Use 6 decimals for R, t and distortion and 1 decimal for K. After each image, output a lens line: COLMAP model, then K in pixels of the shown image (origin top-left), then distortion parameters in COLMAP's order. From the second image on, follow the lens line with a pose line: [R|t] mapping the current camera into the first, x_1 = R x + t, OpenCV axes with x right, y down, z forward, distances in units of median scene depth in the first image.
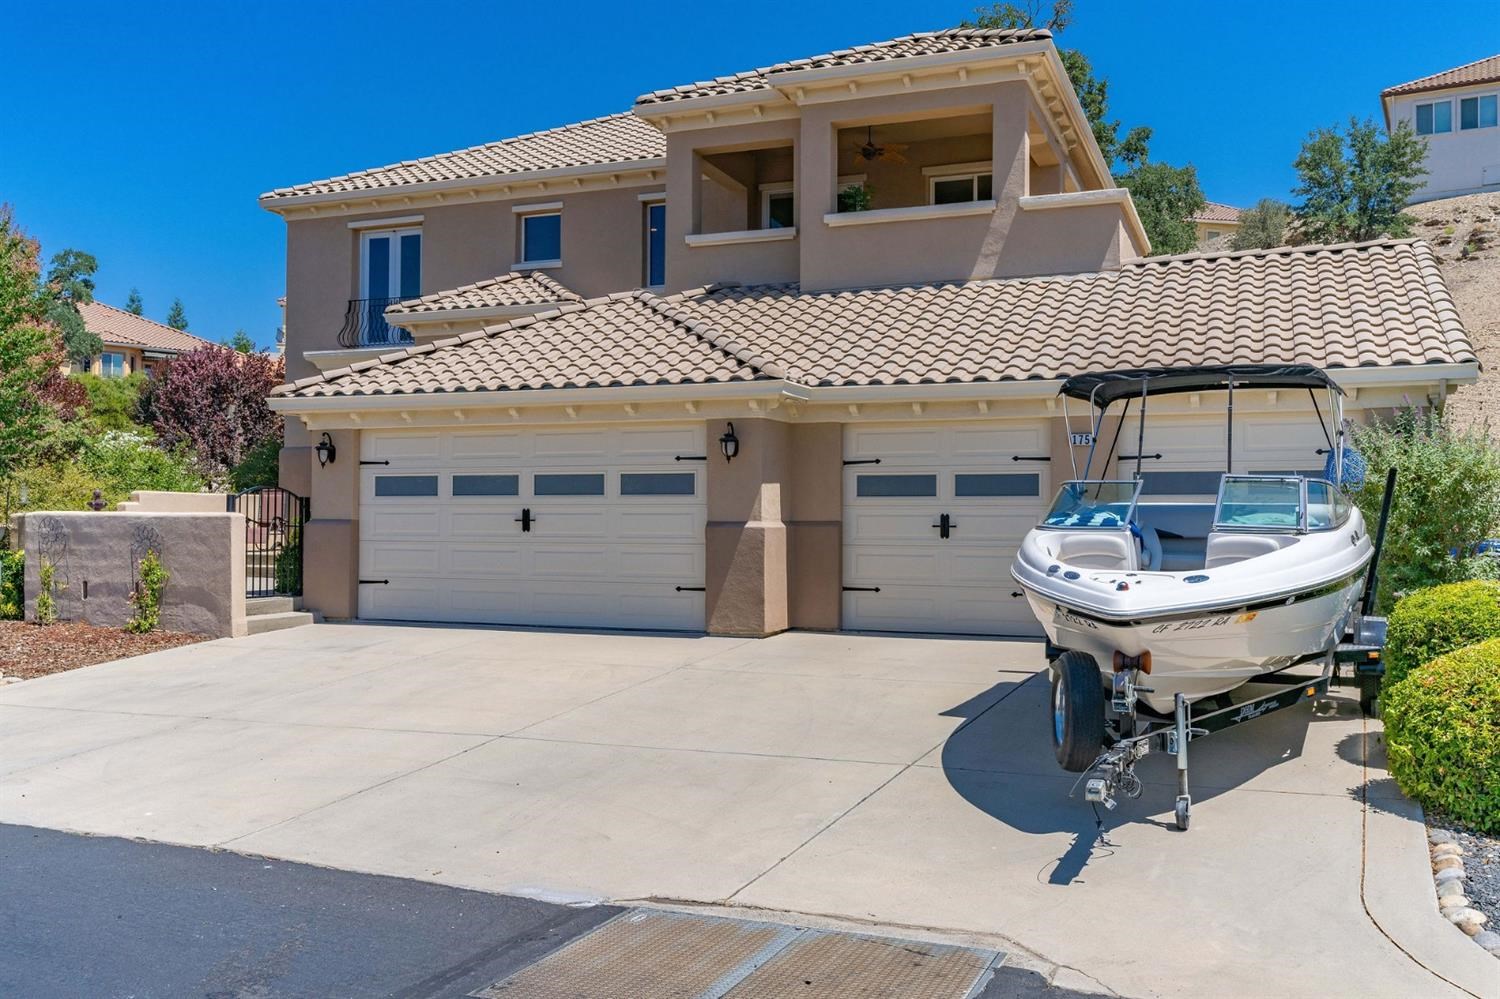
lens RADIAL K [[1395.9, 0, 750.0], [0, 1395.9, 499.5], [0, 0, 1]] dist [0.000361, -0.005872]
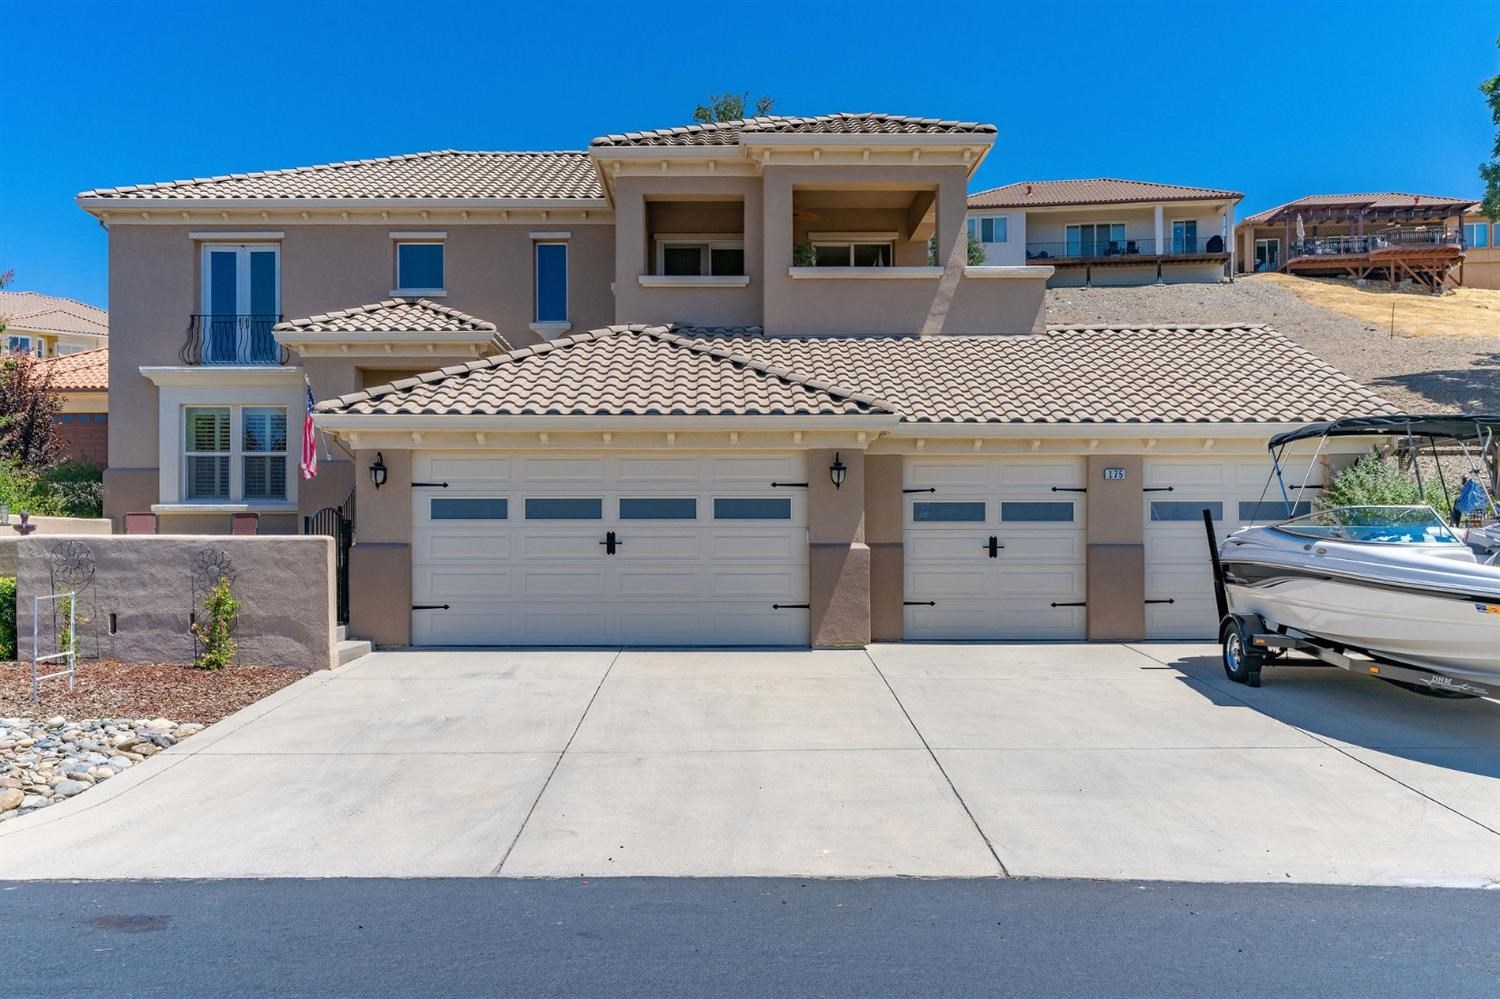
lens RADIAL K [[1208.0, 0, 740.6], [0, 1208.0, 558.7], [0, 0, 1]] dist [-0.003628, 0.003346]
pose [[0.924288, -0.007406, 0.381623, -0.390548], [-0.002299, 0.999686, 0.024968, 0.003768], [-0.381688, -0.023955, 0.923981, 0.138562]]
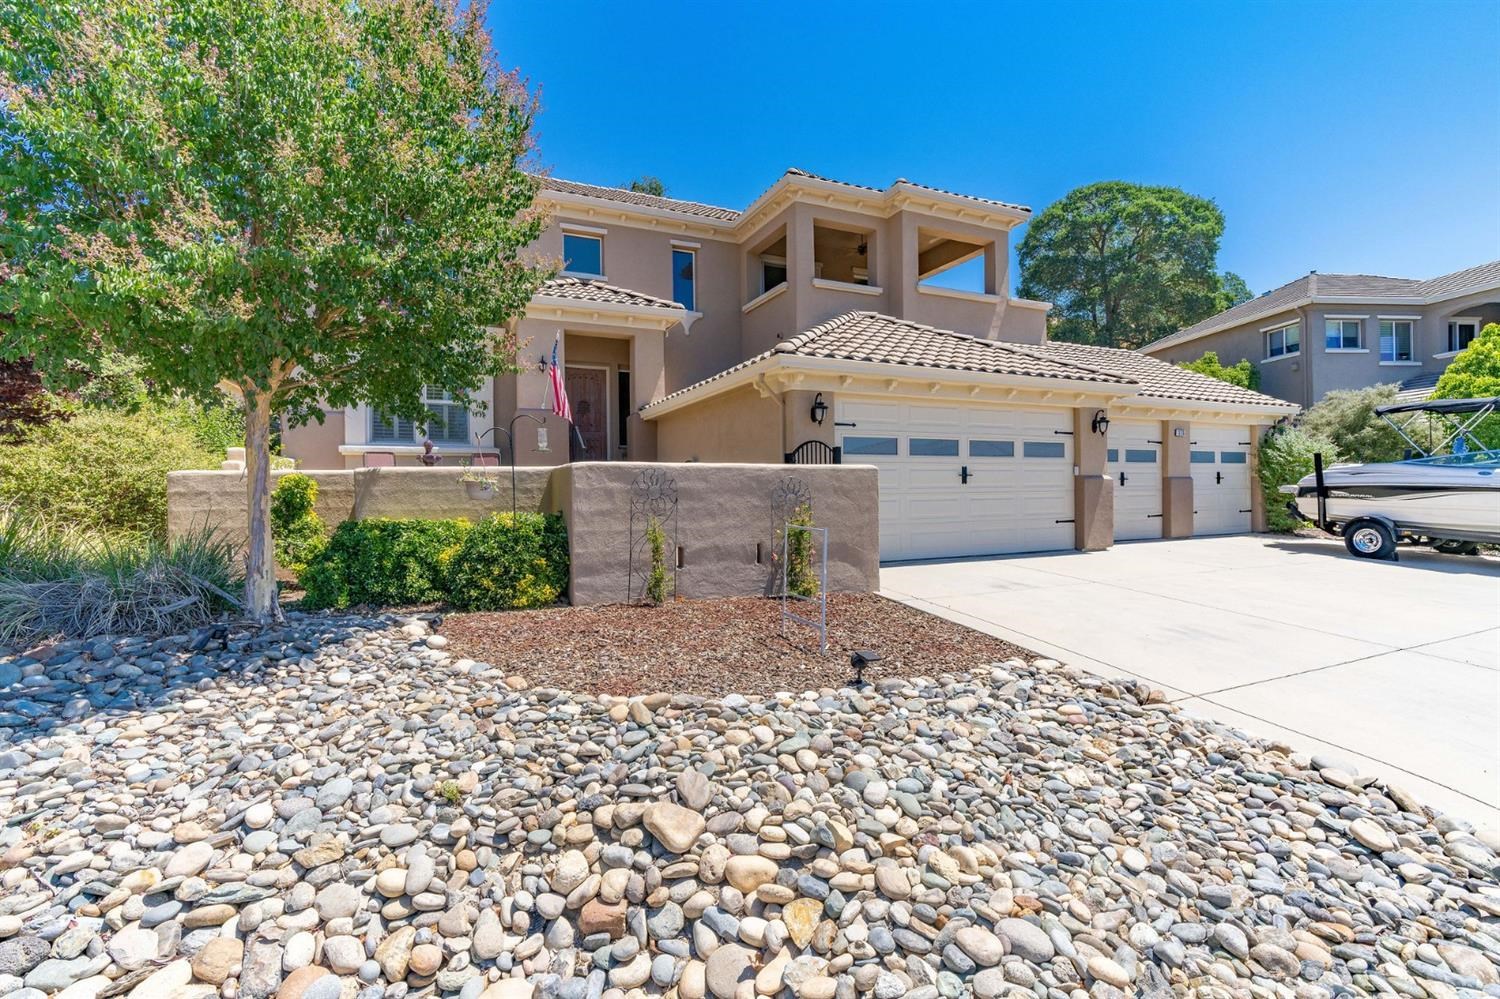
lens RADIAL K [[696.7, 0, 750.0], [0, 696.7, 499.5], [0, 0, 1]] dist [-0.009436, 0.000226]
pose [[0.679122, -0.019997, 0.733753, -0.731361], [-0.001050, 0.999601, 0.028214, 0.018449], [-0.734025, -0.019931, 0.678830, 0.673325]]
